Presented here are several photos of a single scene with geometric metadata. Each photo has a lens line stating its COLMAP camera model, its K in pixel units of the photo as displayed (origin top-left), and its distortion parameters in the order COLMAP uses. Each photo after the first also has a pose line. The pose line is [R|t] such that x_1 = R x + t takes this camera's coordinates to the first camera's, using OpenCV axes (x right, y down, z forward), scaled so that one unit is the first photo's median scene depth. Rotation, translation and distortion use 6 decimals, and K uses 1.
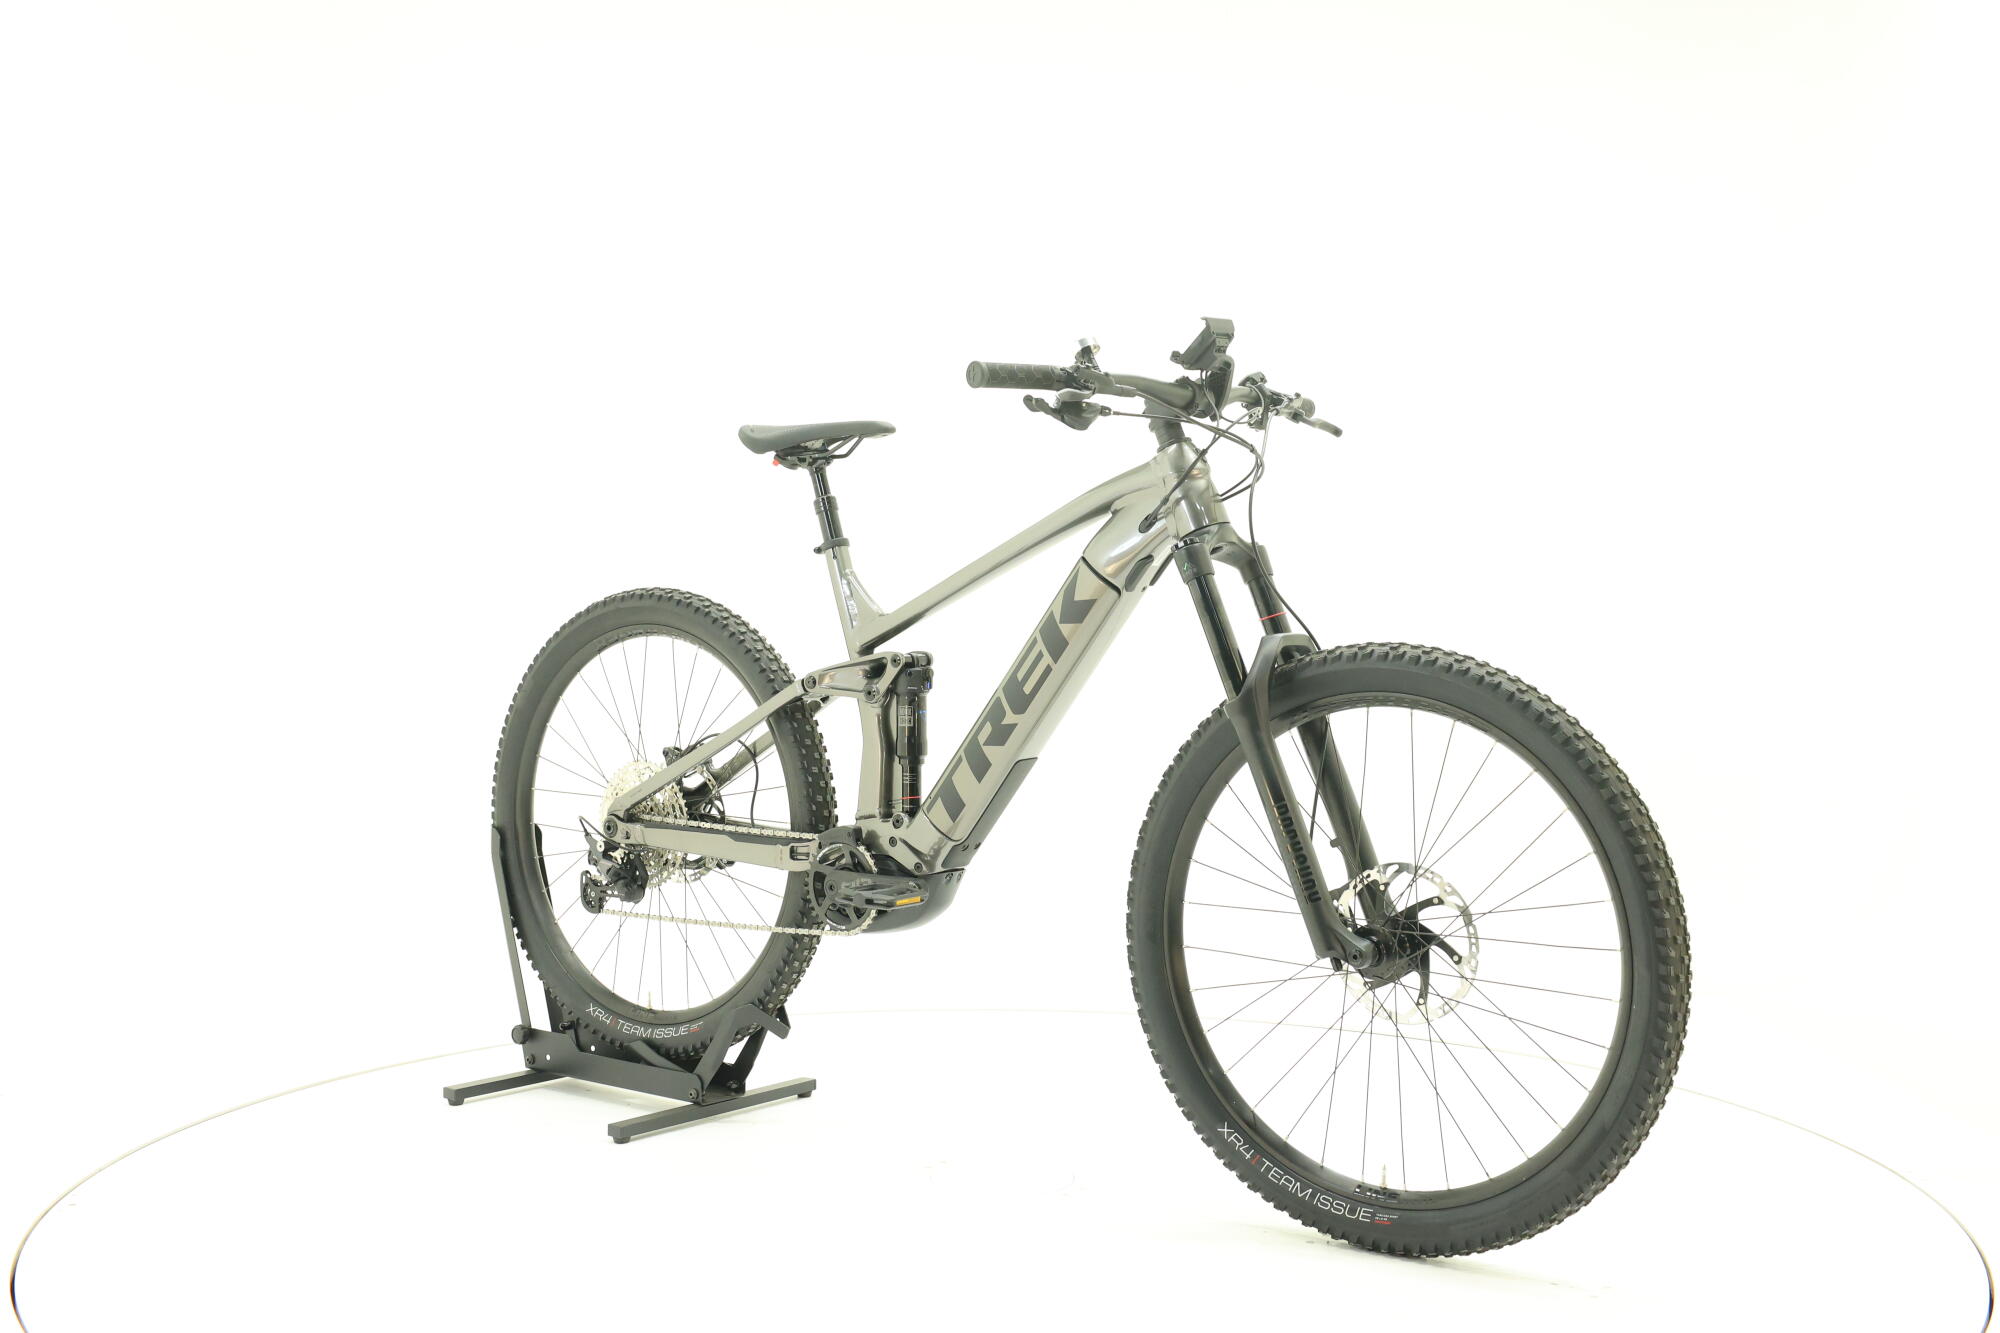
lens RADIAL K [[2156.8, 0, 1000.0], [0, 2156.8, 666.5], [0, 0, 1]] dist [0.009048, 0.002728]
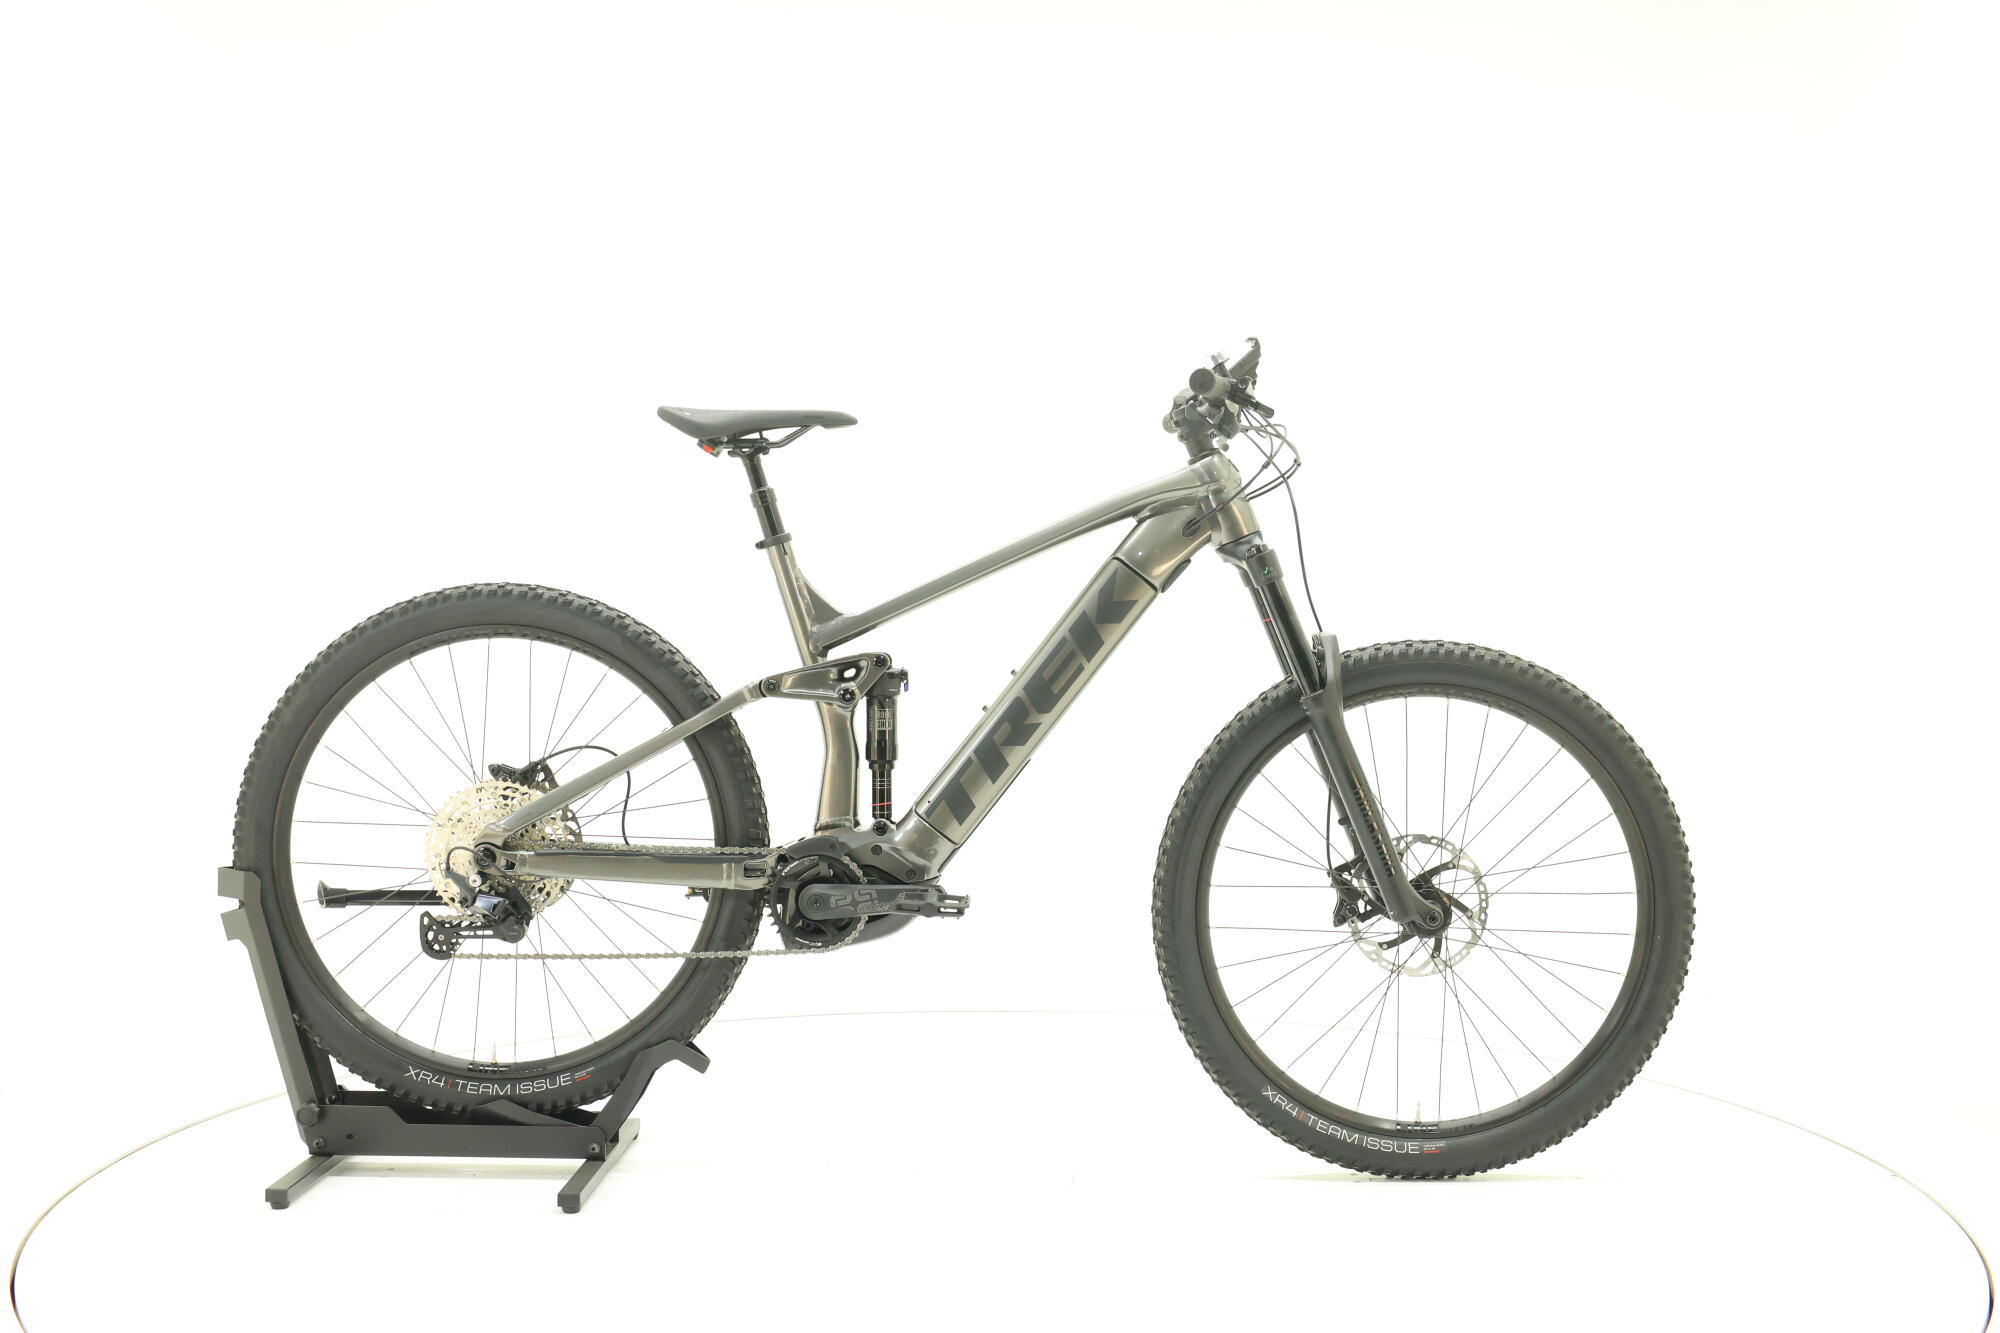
lens RADIAL K [[2216.1, 0, 1000.0], [0, 2216.1, 666.5], [0, 0, 1]] dist [0.020043, 0.016711]
pose [[0.802919, -0.020283, 0.595743, -0.586881], [0.012719, 0.999776, 0.016897, -0.016755], [-0.595953, -0.005990, 0.802997, 0.168962]]
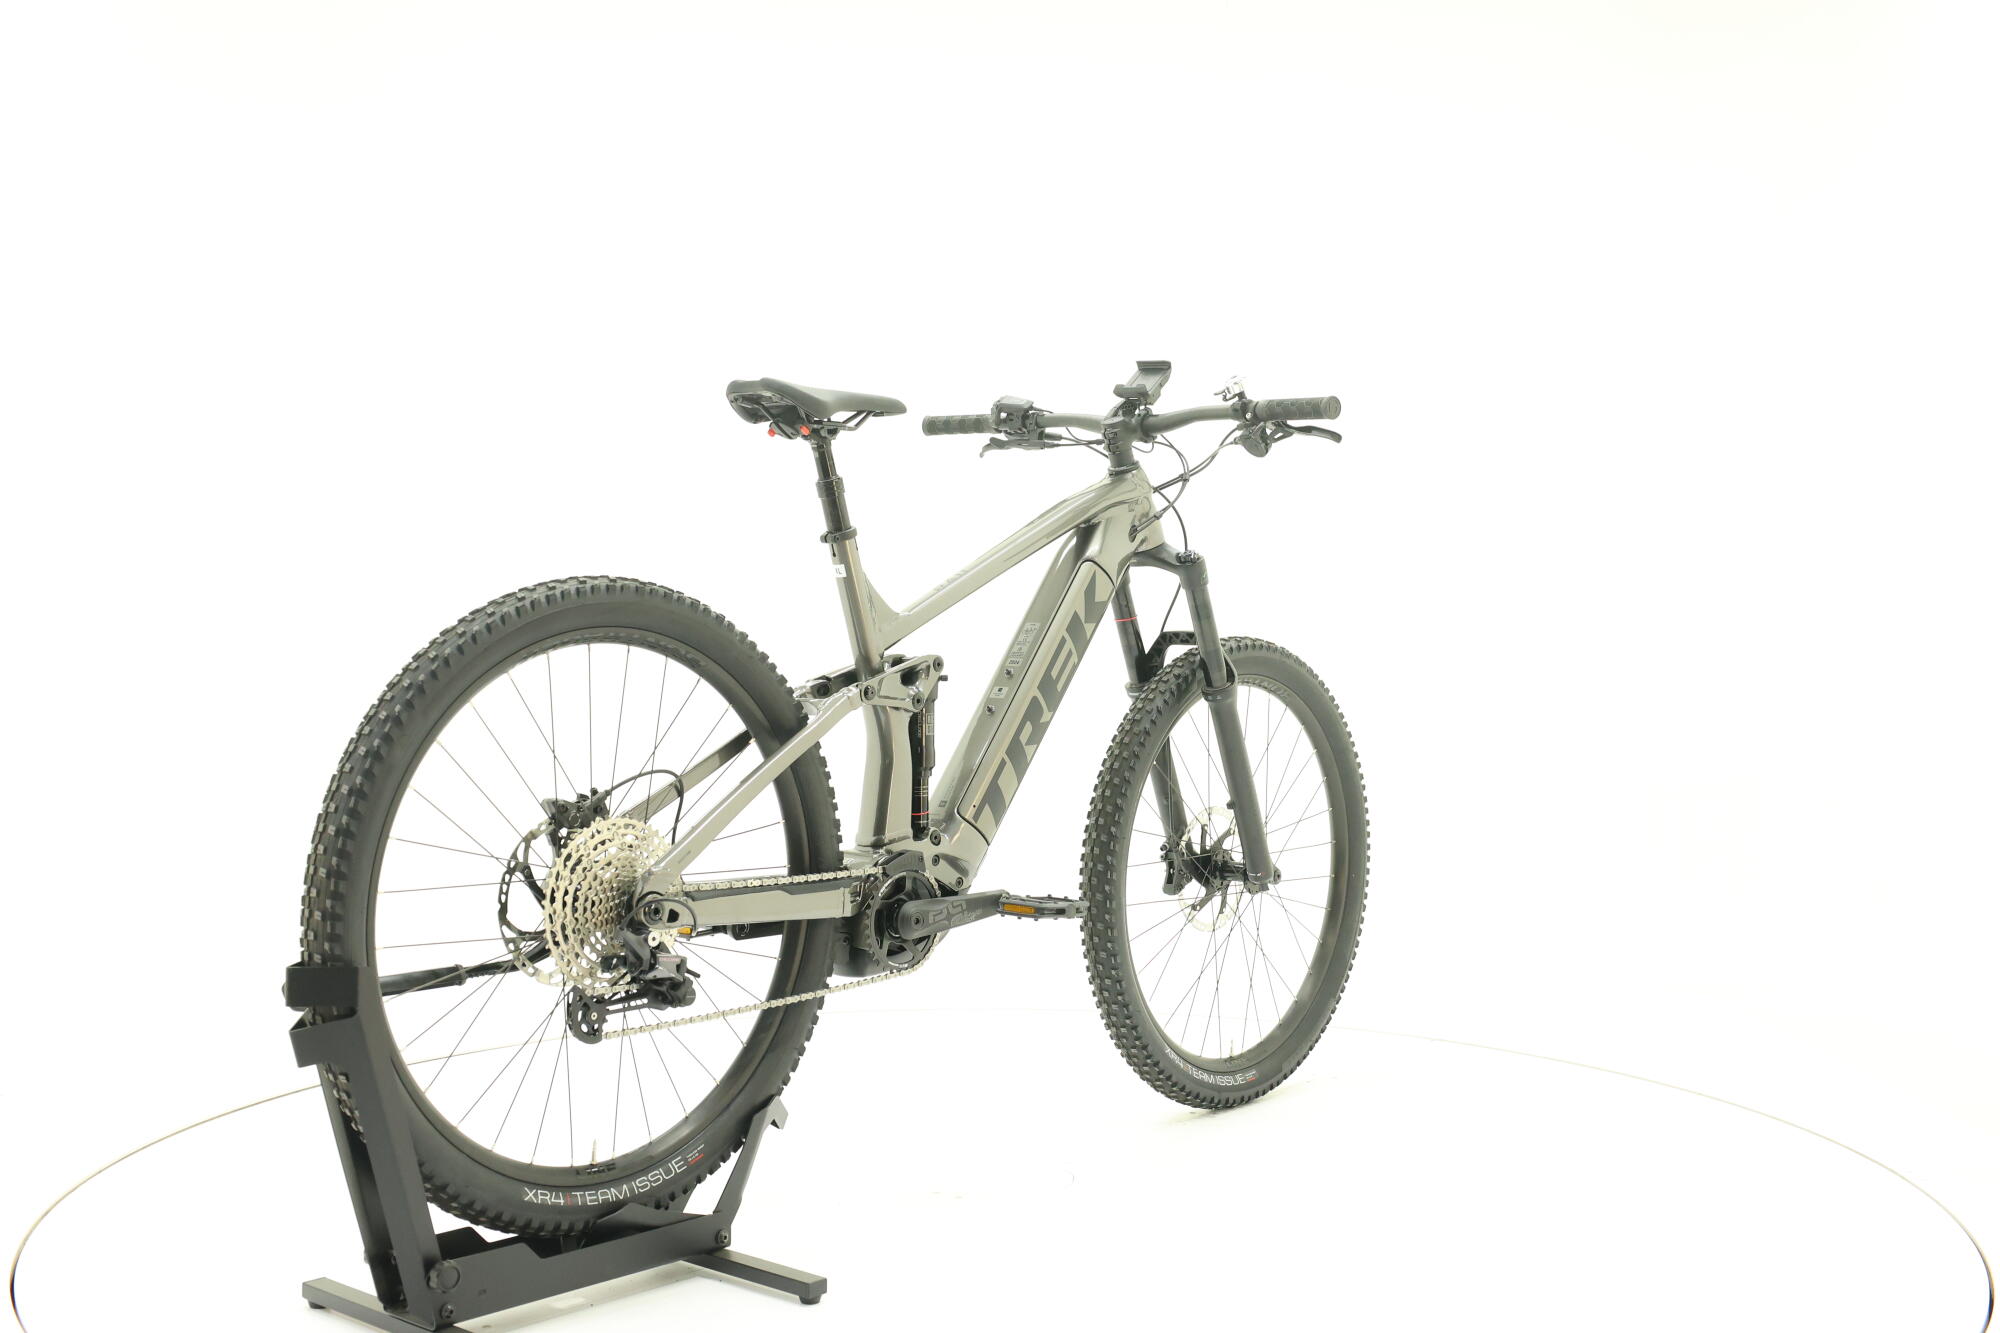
lens RADIAL K [[2156.8, 0, 1000.0], [0, 2156.8, 666.5], [0, 0, 1]] dist [0.009048, 0.002728]
pose [[0.056720, -0.026790, 0.998031, -0.954357], [0.019223, 0.999484, 0.025737, -0.024625], [-0.998205, 0.017725, 0.057205, 0.906115]]
